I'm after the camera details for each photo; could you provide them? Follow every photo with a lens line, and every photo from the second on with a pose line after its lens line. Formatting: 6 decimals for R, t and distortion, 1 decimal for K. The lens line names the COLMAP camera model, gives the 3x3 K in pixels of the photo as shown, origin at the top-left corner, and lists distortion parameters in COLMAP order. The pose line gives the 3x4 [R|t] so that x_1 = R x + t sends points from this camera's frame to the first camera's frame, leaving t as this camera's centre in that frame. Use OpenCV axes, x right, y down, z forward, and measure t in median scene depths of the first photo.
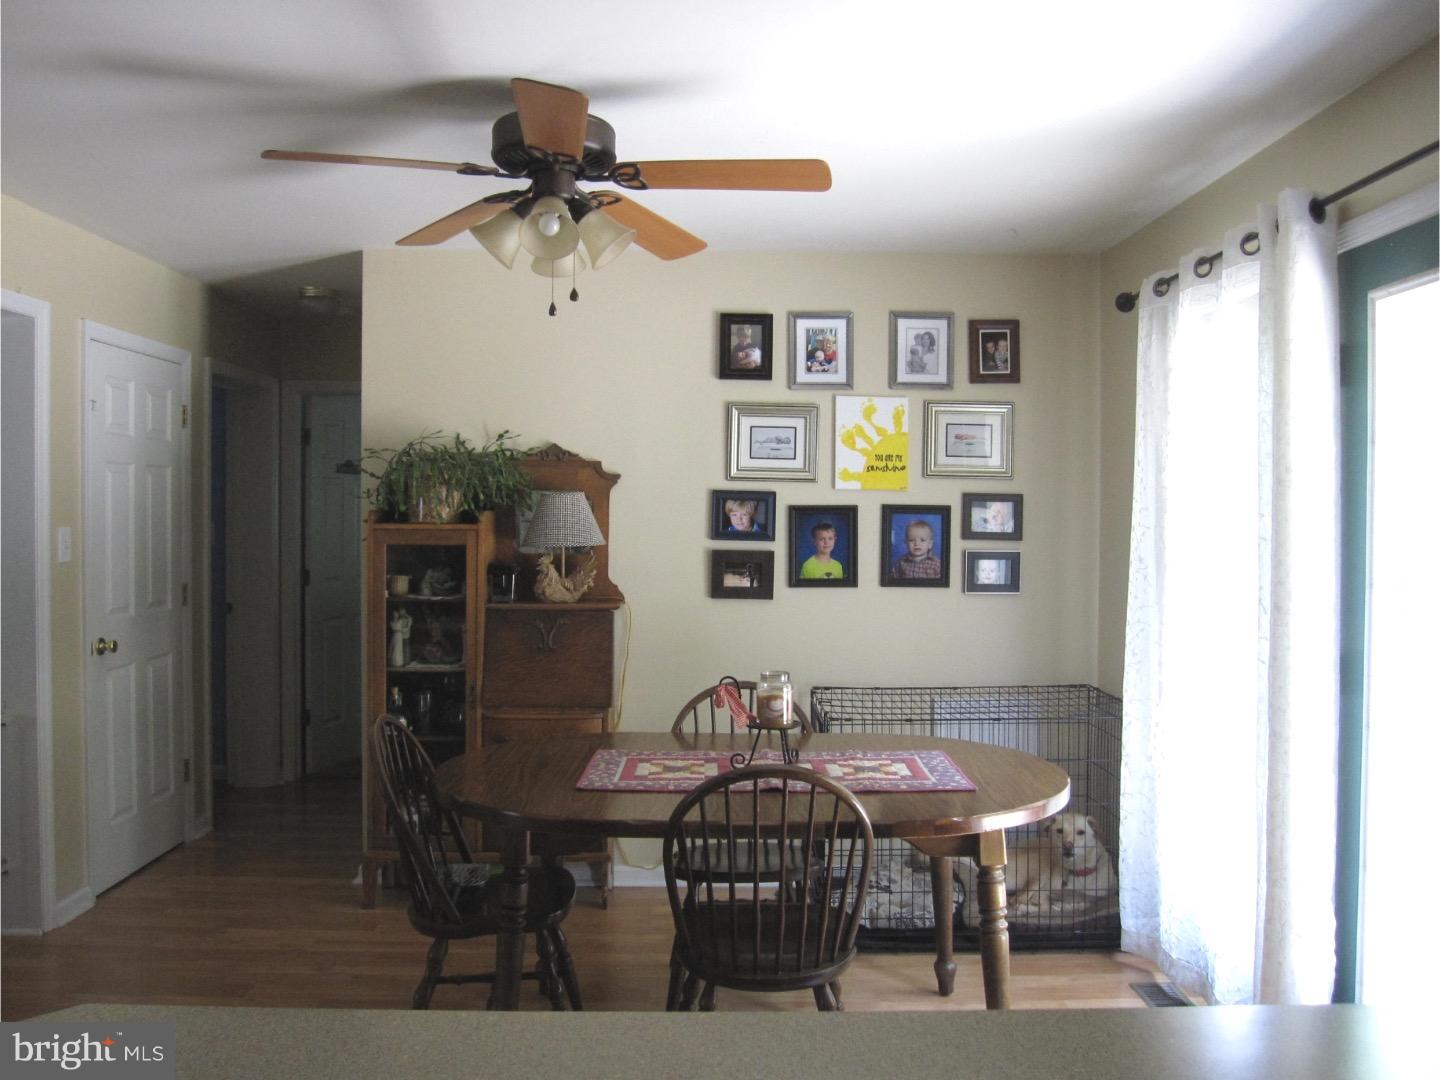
lens RADIAL K [[1170.8, 0, 720.0], [0, 1170.8, 540.0], [0, 0, 1]] dist [-0.046904, 0.001563]
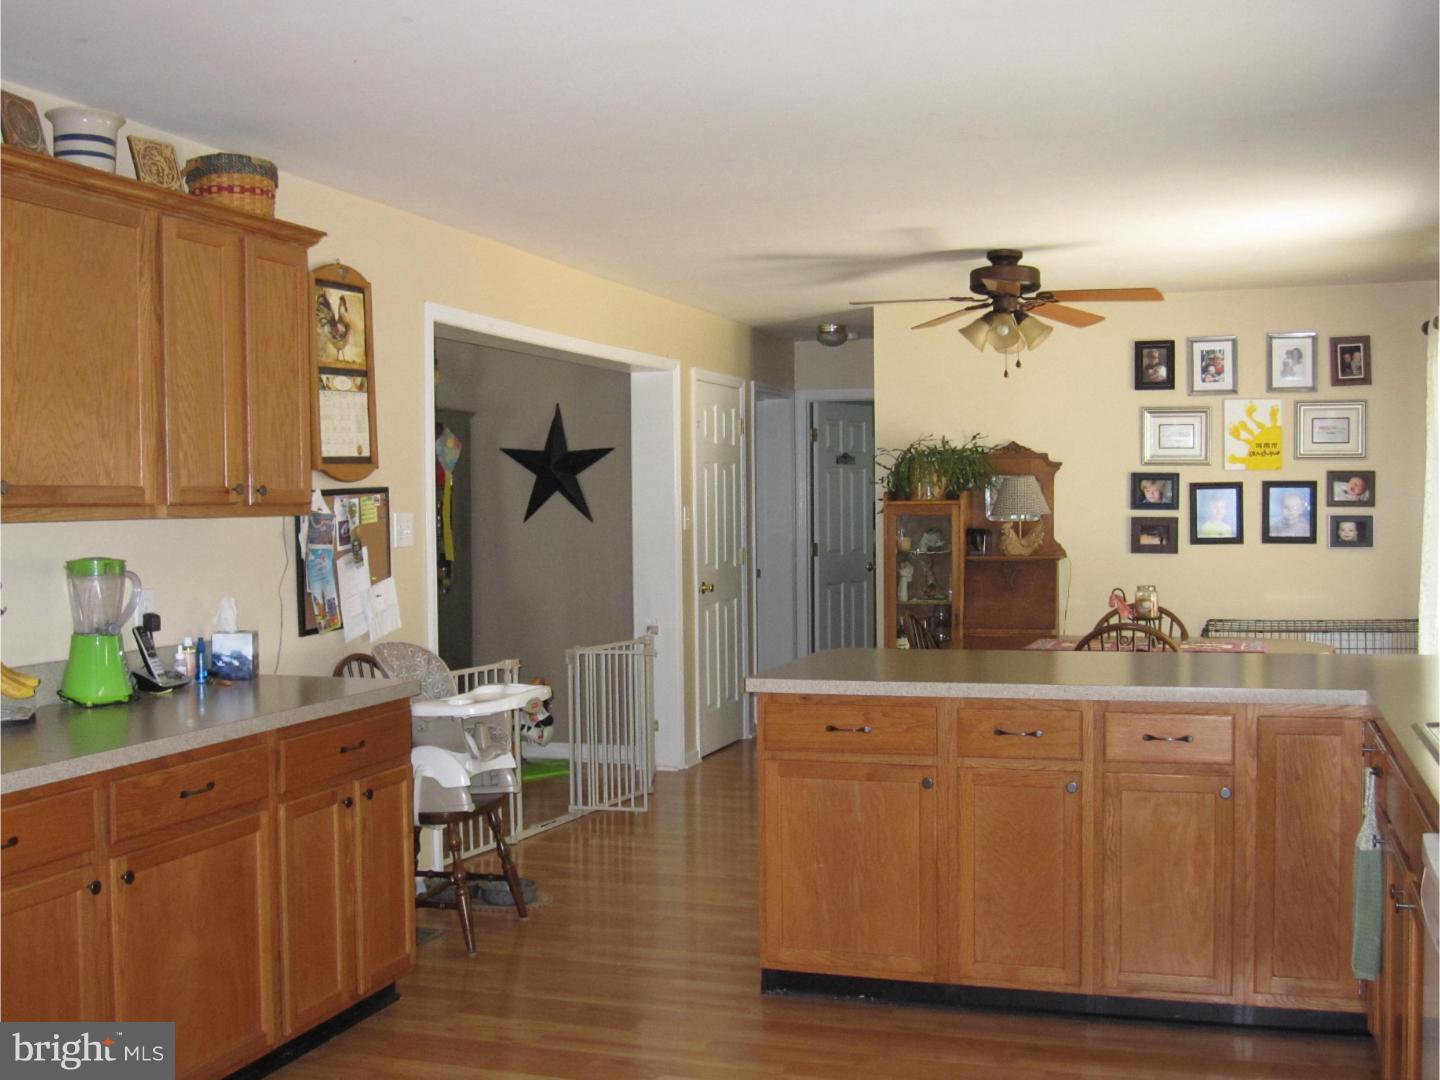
lens RADIAL K [[1561.2, 0, 720.0], [0, 1561.2, 540.0], [0, 0, 1]] dist [-0.095894, 0.002772]
pose [[0.942770, -0.008443, -0.333337, 0.142033], [0.008931, 0.999960, -0.000068, 0.030683], [0.333324, -0.002912, 0.942808, -0.839257]]
